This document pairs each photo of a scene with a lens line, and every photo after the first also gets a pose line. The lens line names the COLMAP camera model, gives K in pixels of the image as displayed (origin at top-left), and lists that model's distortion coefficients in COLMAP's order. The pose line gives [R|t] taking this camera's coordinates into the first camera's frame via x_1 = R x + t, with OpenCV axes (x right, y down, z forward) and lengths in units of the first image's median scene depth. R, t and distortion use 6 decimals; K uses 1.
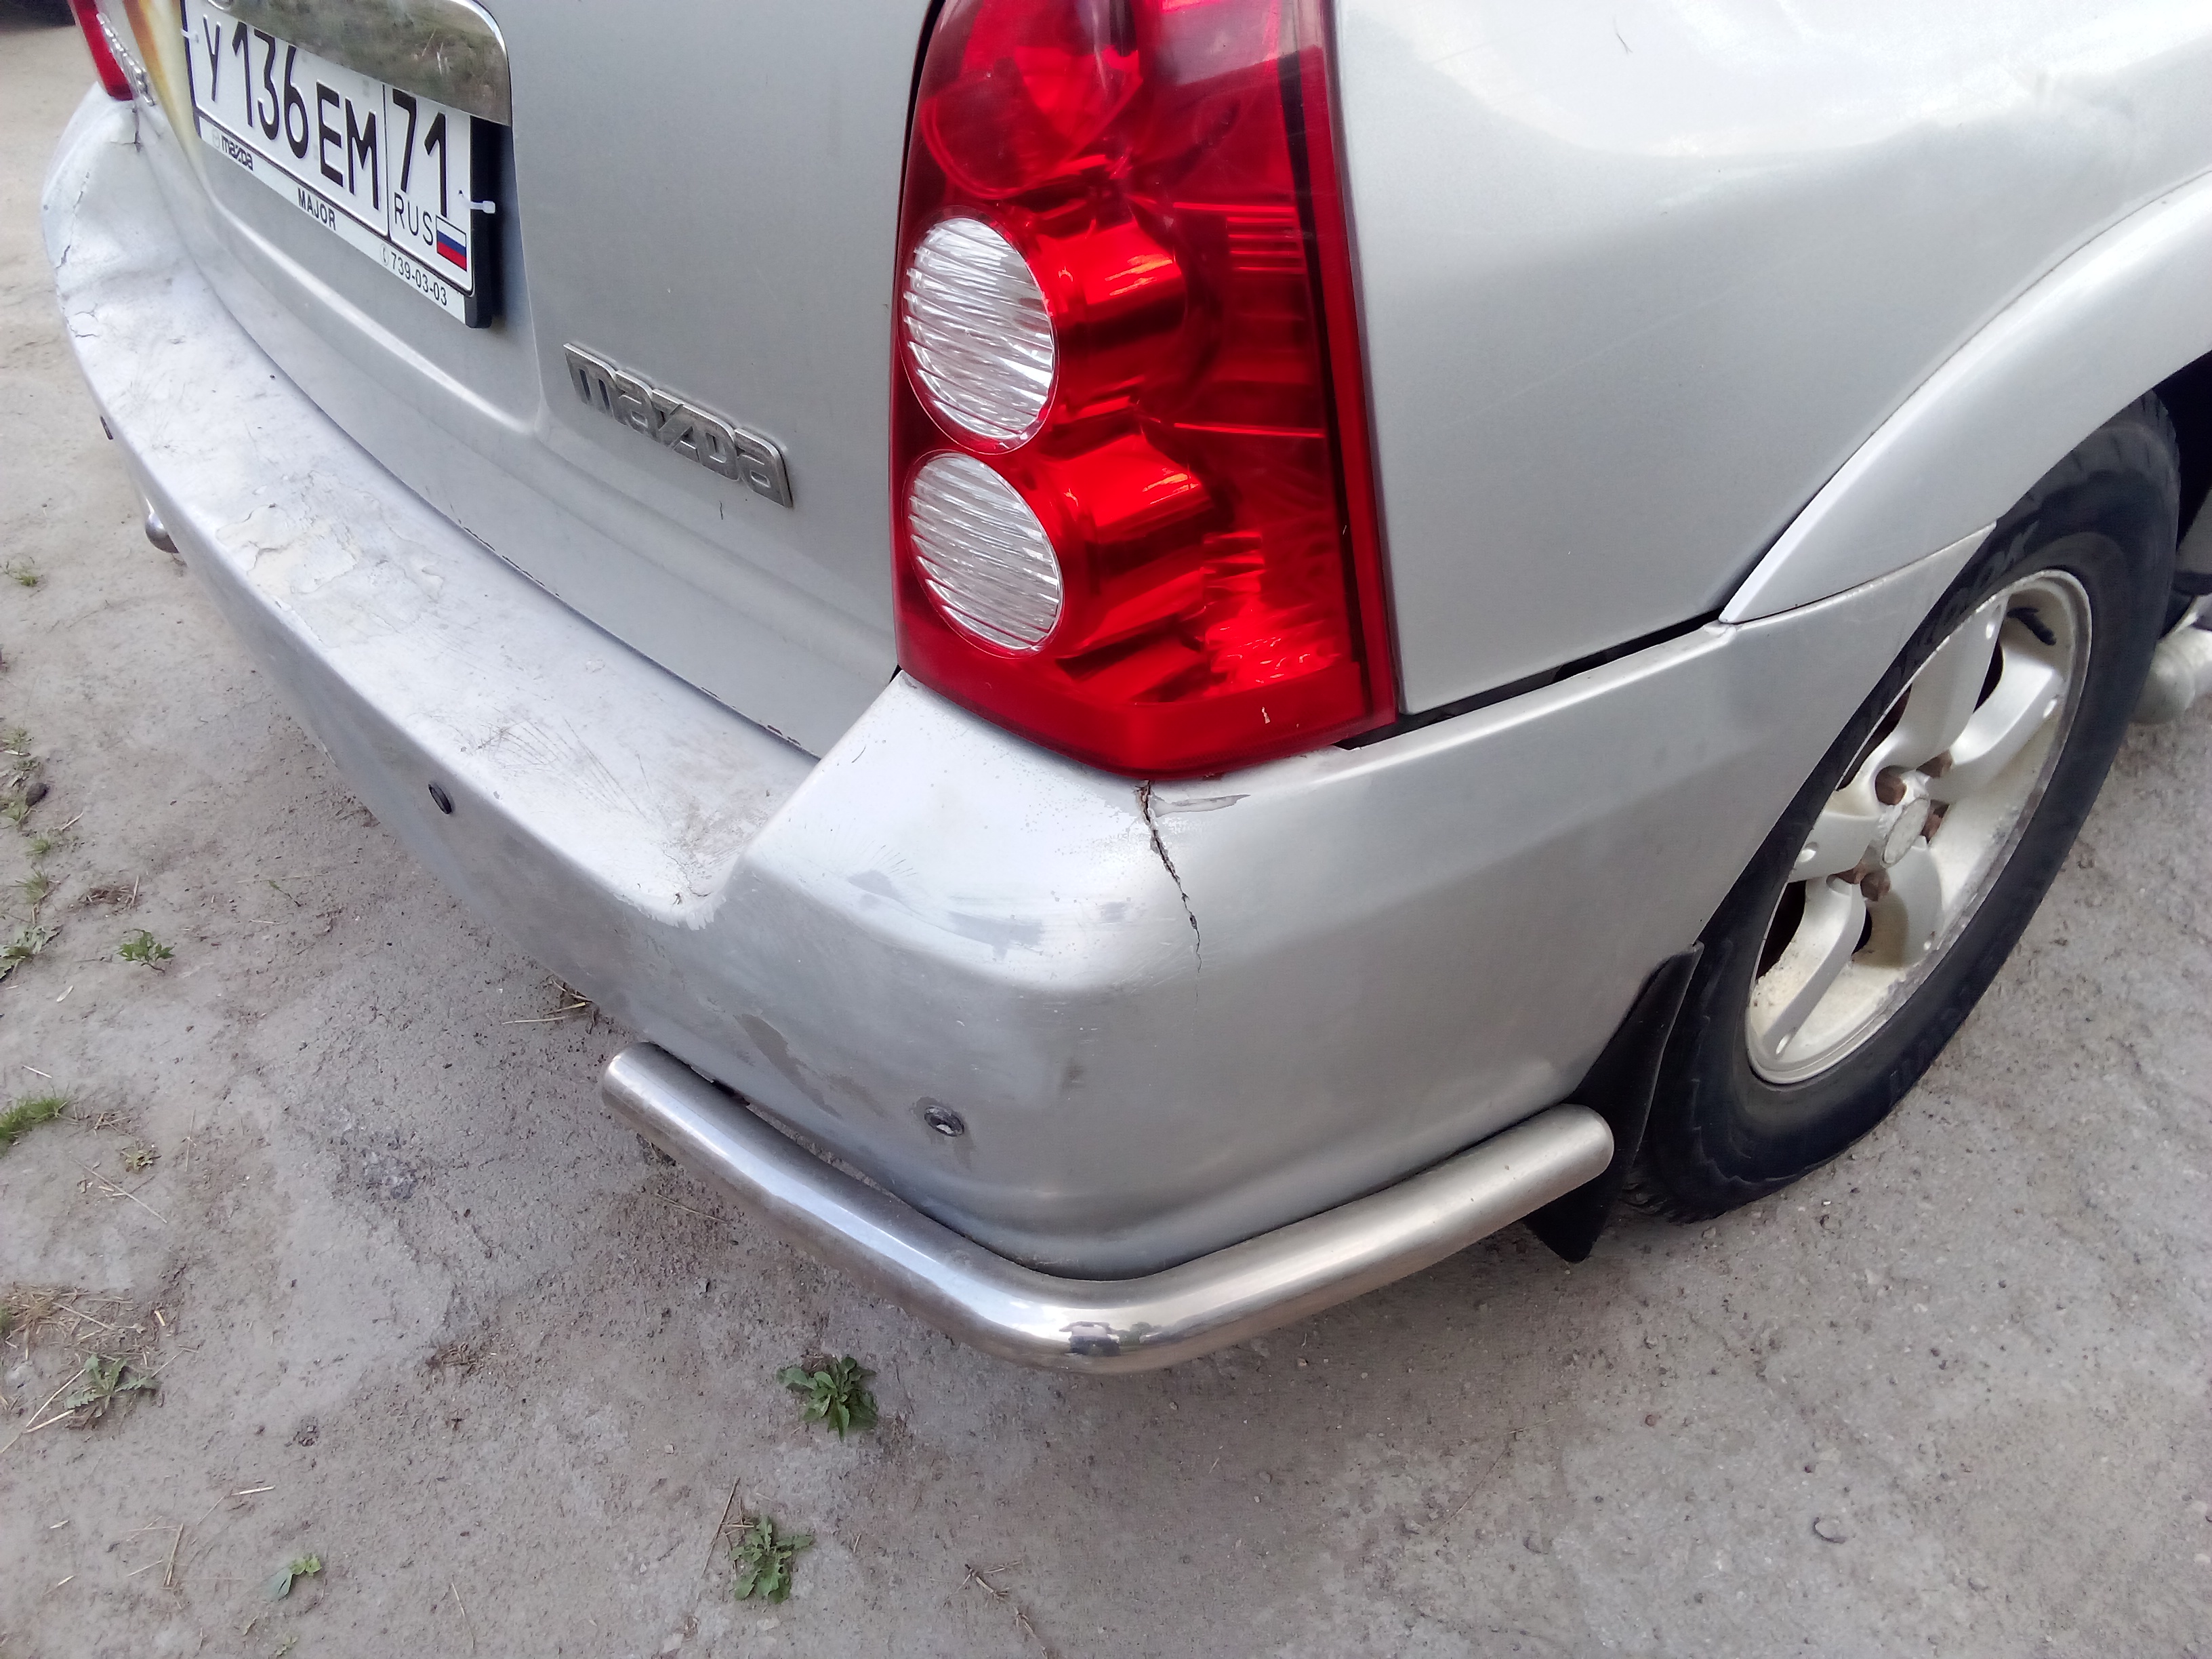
lens RADIAL K [[1786.4, 0, 1094.6], [0, 1786.4, 838.5], [0, 0, 1]] dist [0.106407, -0.174748]
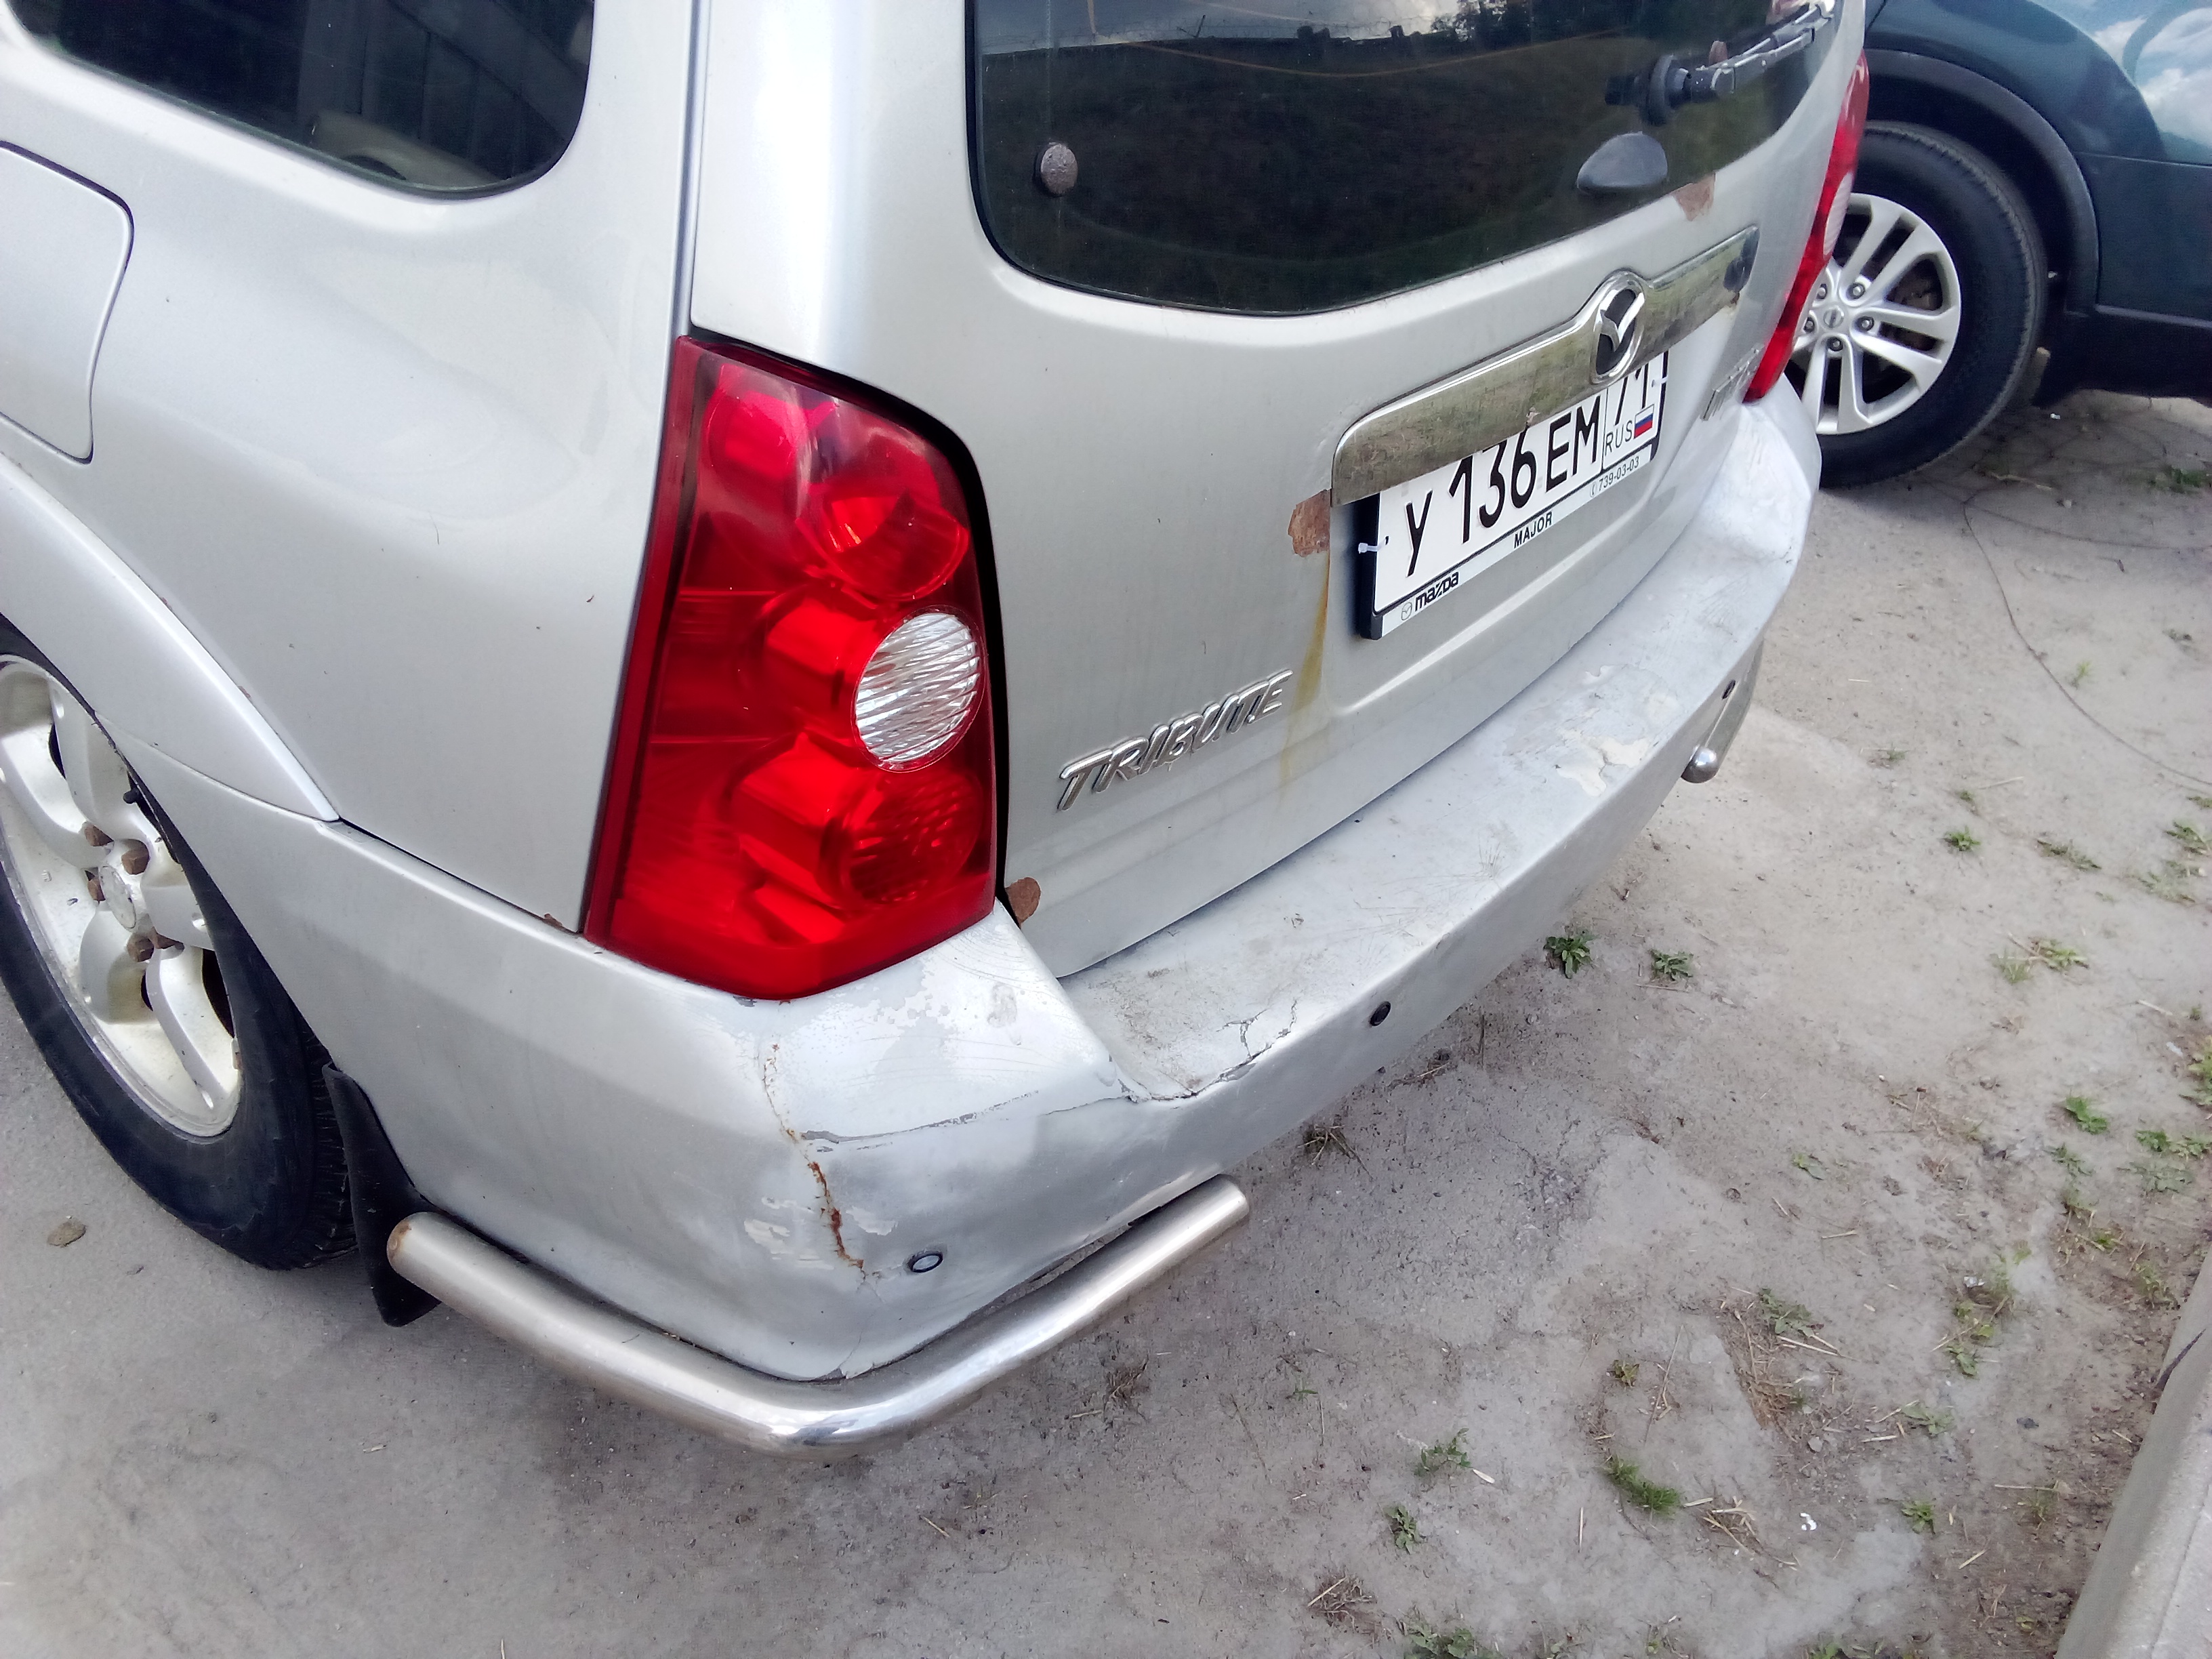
lens RADIAL K [[1786.4, 0, 1094.6], [0, 1786.4, 838.5], [0, 0, 1]] dist [0.106407, -0.174748]
pose [[-0.225249, -0.581462, 0.781770, -1.271661], [0.505911, 0.615936, 0.603885, -0.977900], [-0.832657, 0.531530, 0.155429, 1.030370]]
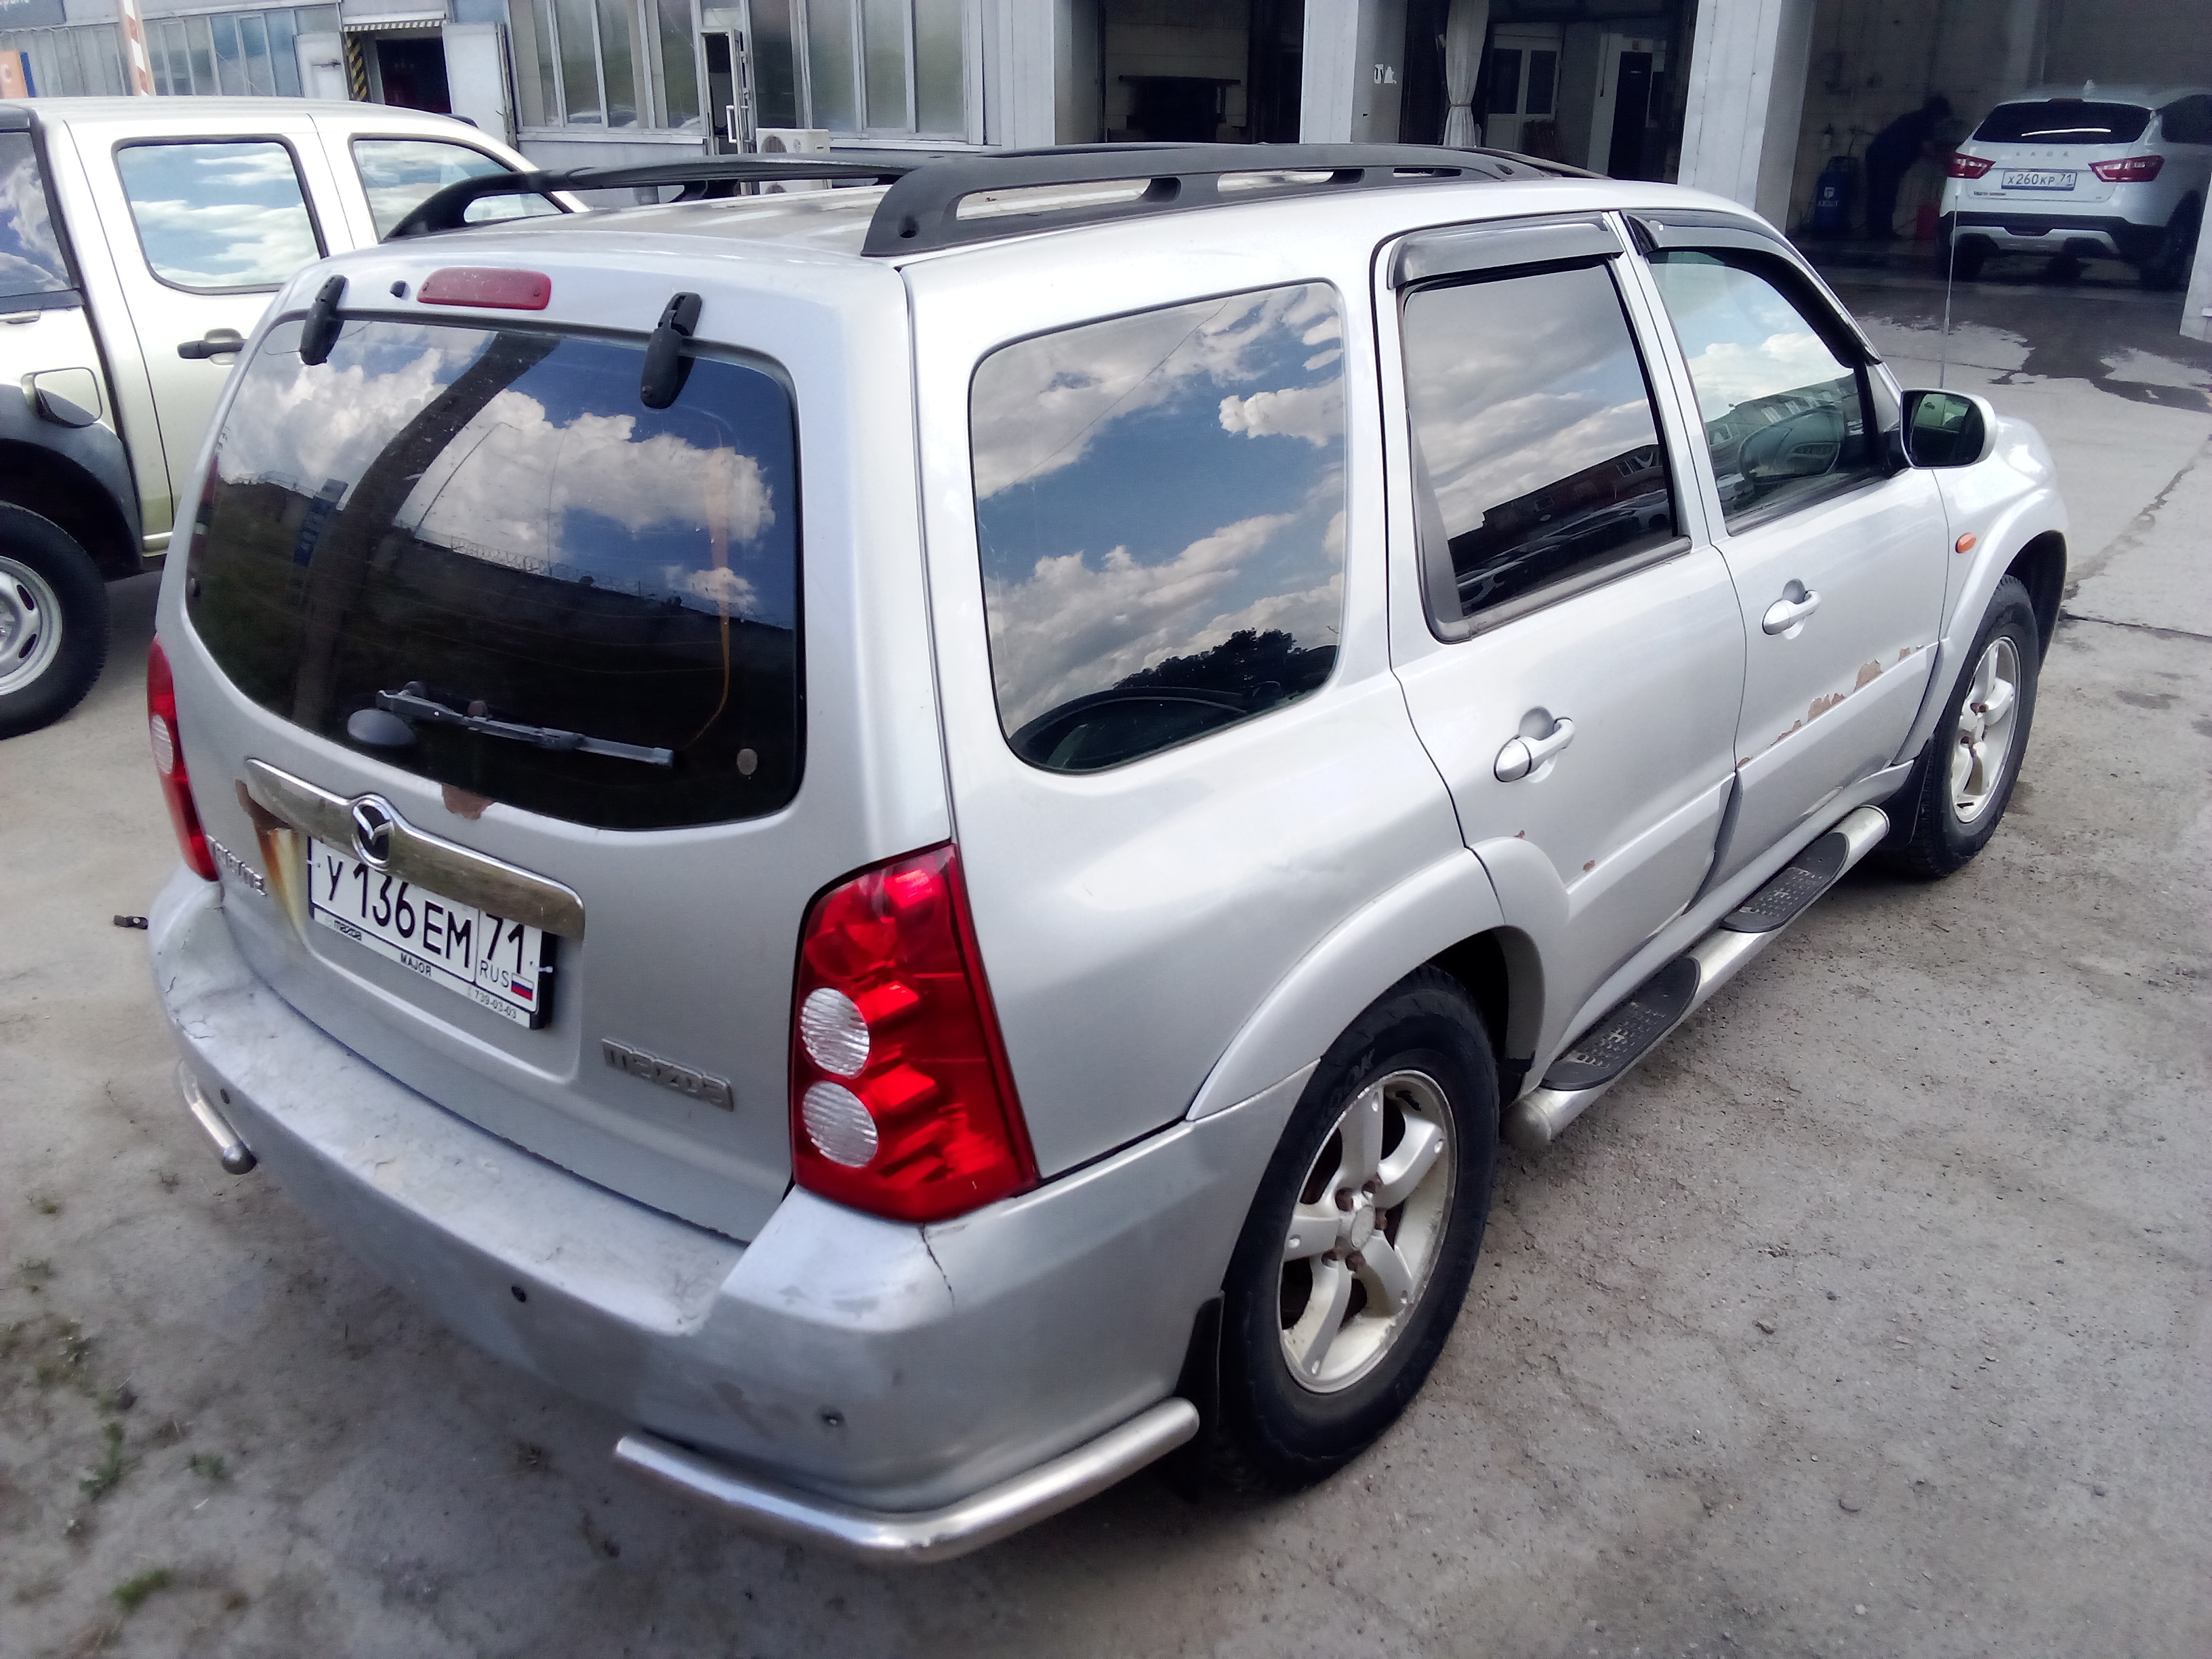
lens RADIAL K [[1786.4, 0, 1094.6], [0, 1786.4, 838.5], [0, 0, 1]] dist [0.106407, -0.174748]
pose [[0.985469, -0.076008, 0.151901, -0.033768], [0.115829, 0.954822, -0.273677, 0.079858], [-0.124236, 0.287294, 0.949751, -0.683787]]
